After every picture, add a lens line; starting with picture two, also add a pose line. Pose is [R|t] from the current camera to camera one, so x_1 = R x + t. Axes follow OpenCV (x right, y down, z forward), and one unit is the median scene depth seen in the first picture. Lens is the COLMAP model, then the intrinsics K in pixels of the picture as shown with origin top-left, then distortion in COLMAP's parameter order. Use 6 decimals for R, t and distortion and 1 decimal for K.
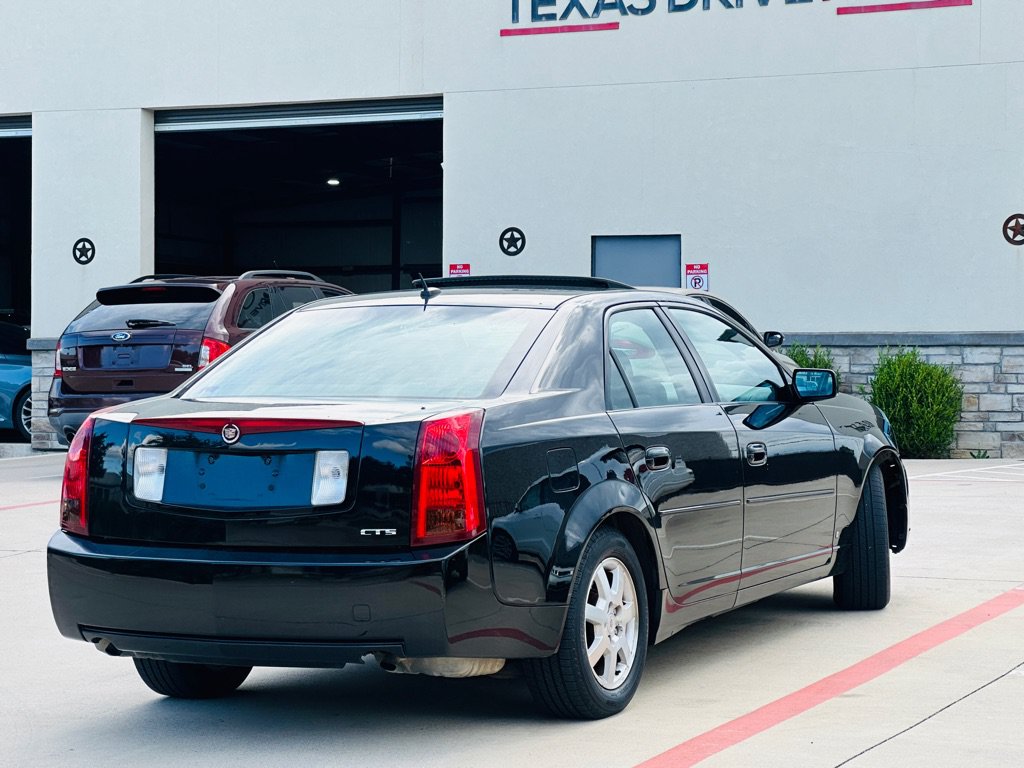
lens RADIAL K [[2665.2, 0, 548.8], [0, 2665.2, 434.1], [0, 0, 1]] dist [-0.459322, 12.830472]
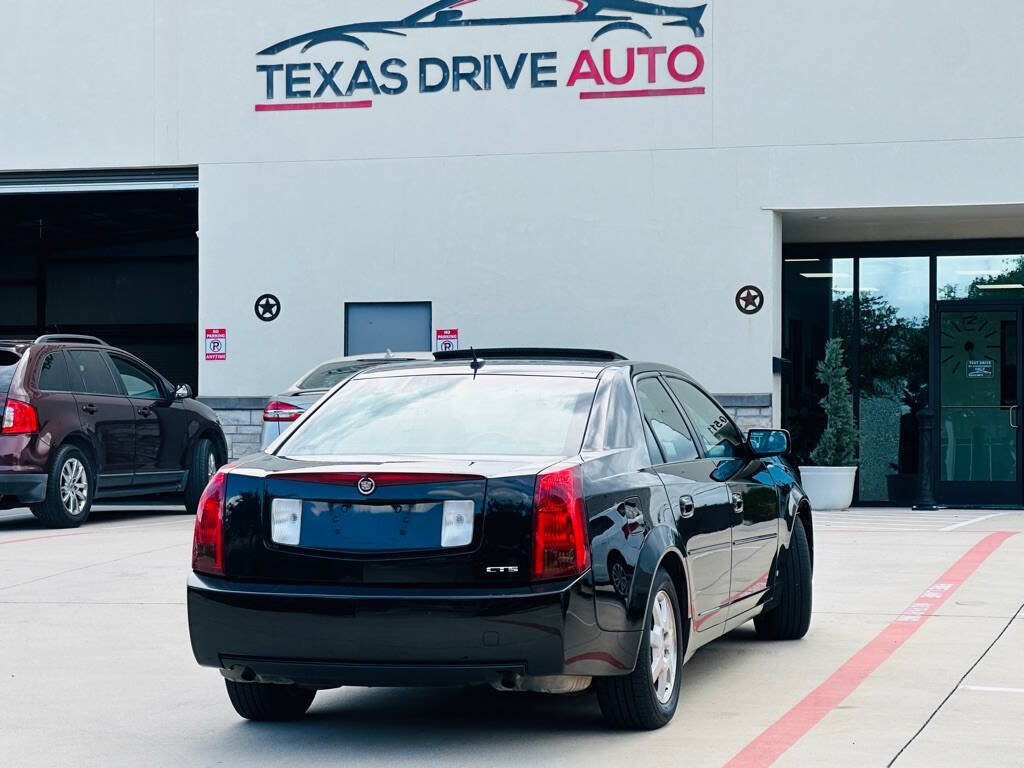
lens RADIAL K [[2665.2, 0, 548.8], [0, 2665.2, 434.1], [0, 0, 1]] dist [-0.459322, 12.830472]
pose [[0.987661, -0.002005, 0.156593, -0.192265], [0.005508, 0.999744, -0.021942, 0.002675], [-0.156509, 0.022534, 0.987420, -0.137005]]
